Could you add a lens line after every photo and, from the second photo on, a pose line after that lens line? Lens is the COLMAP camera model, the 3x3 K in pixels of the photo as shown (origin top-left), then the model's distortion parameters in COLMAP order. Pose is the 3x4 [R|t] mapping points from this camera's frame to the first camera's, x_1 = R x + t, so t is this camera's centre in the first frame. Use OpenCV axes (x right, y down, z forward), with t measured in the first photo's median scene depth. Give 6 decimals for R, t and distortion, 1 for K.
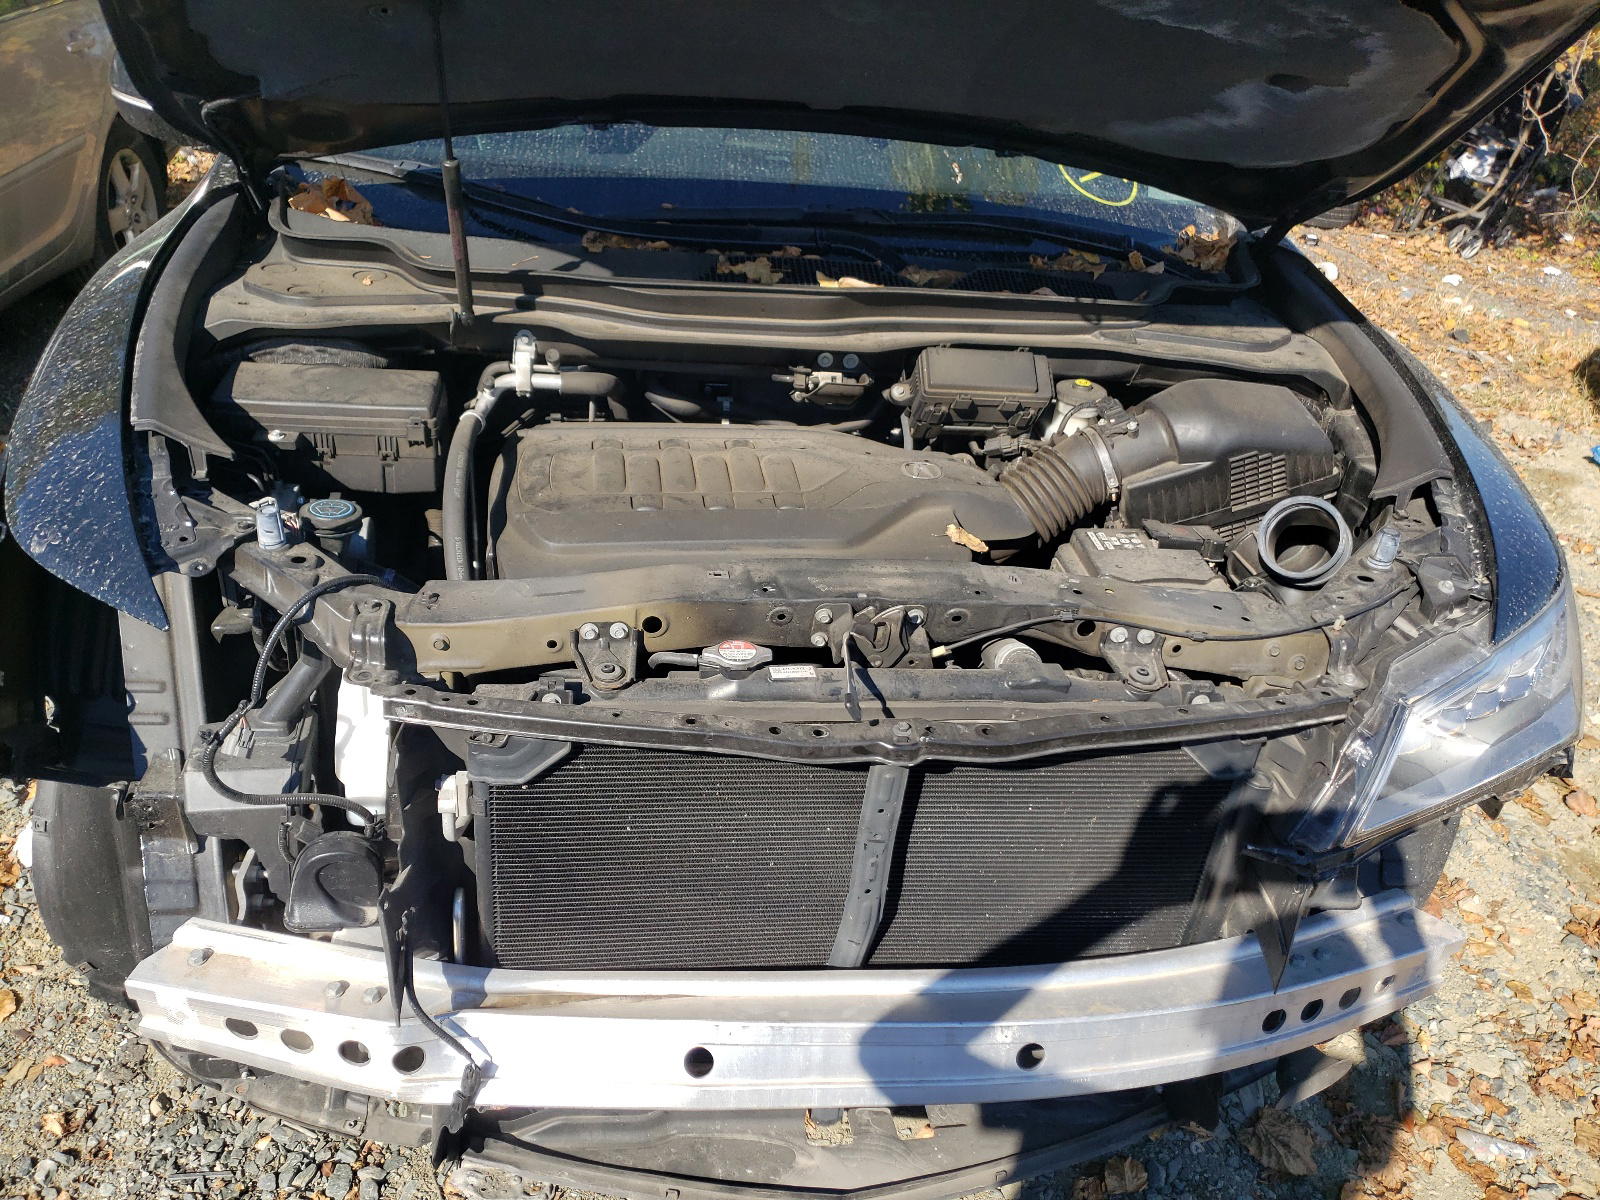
lens RADIAL K [[1245.1, 0, 800.0], [0, 1245.1, 600.0], [0, 0, 1]] dist [-0.004533, -0.008809]
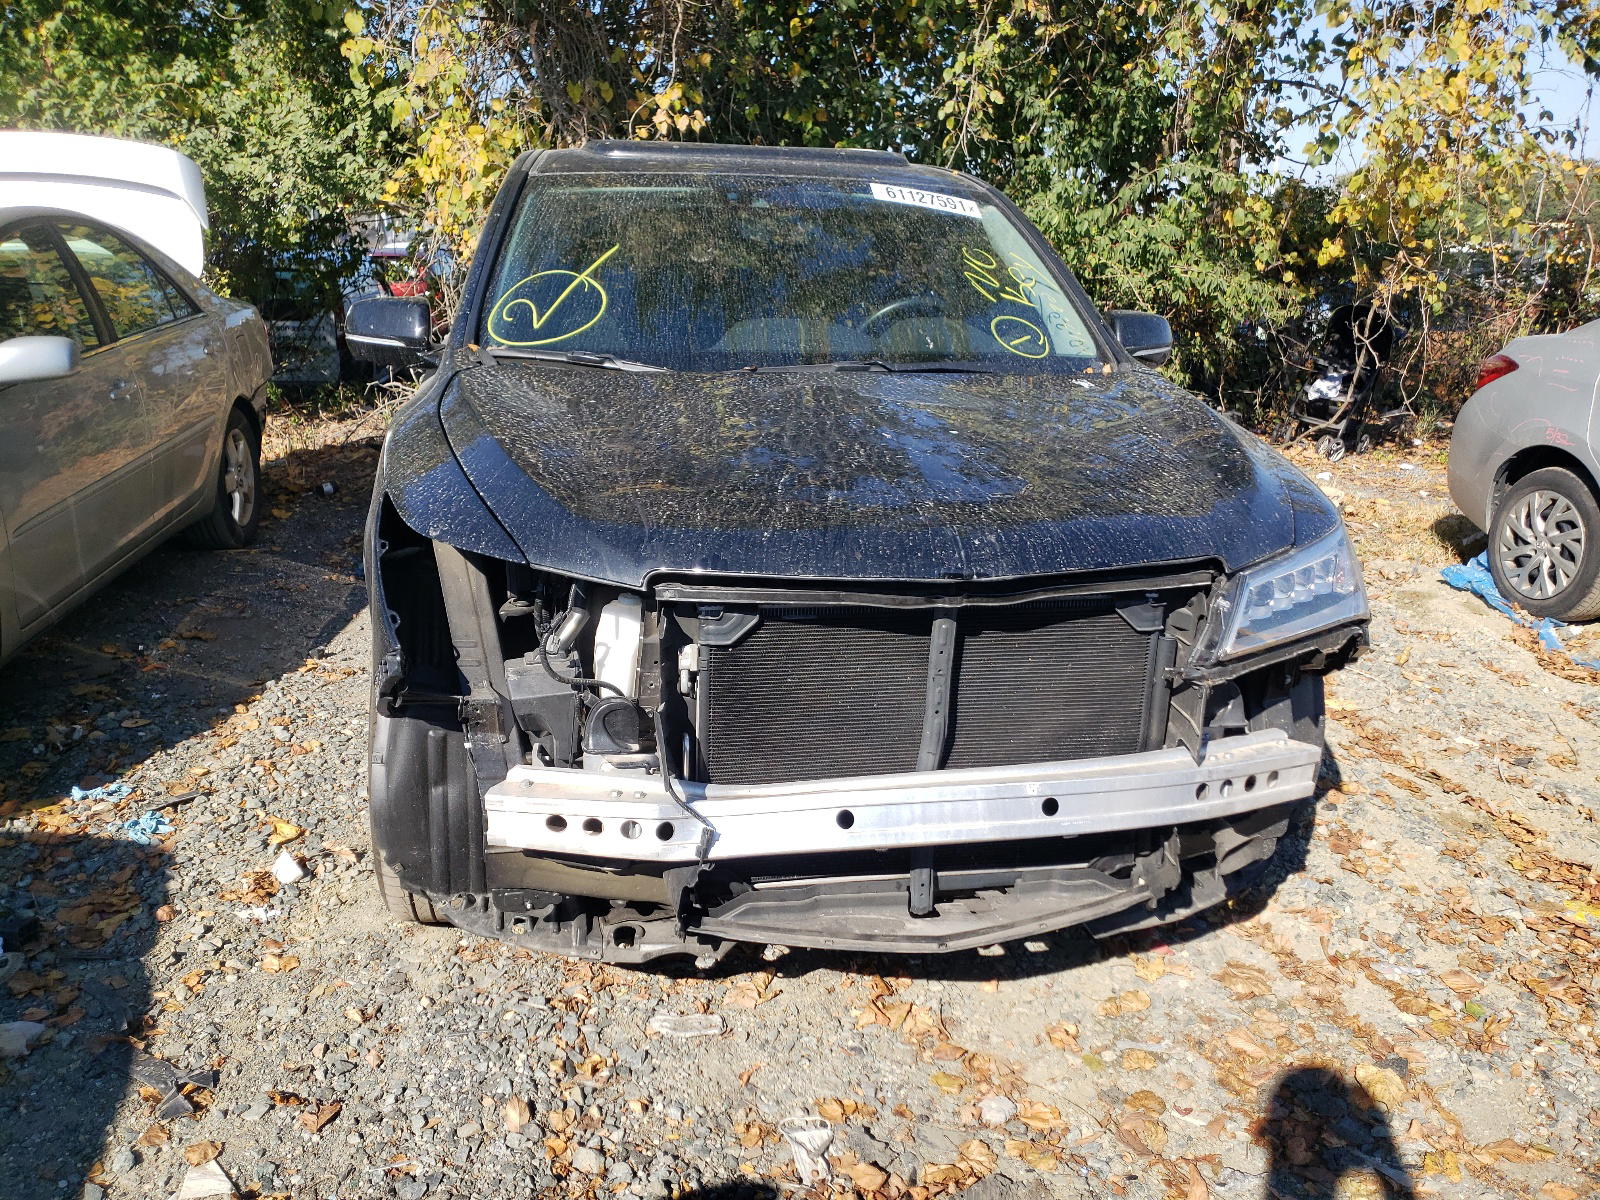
lens RADIAL K [[1245.1, 0, 800.0], [0, 1245.1, 600.0], [0, 0, 1]] dist [-0.004533, -0.008809]
pose [[0.995956, -0.077762, 0.044991, -0.139242], [0.086028, 0.969811, -0.228180, 0.334957], [-0.025889, 0.231128, 0.972579, -0.452566]]
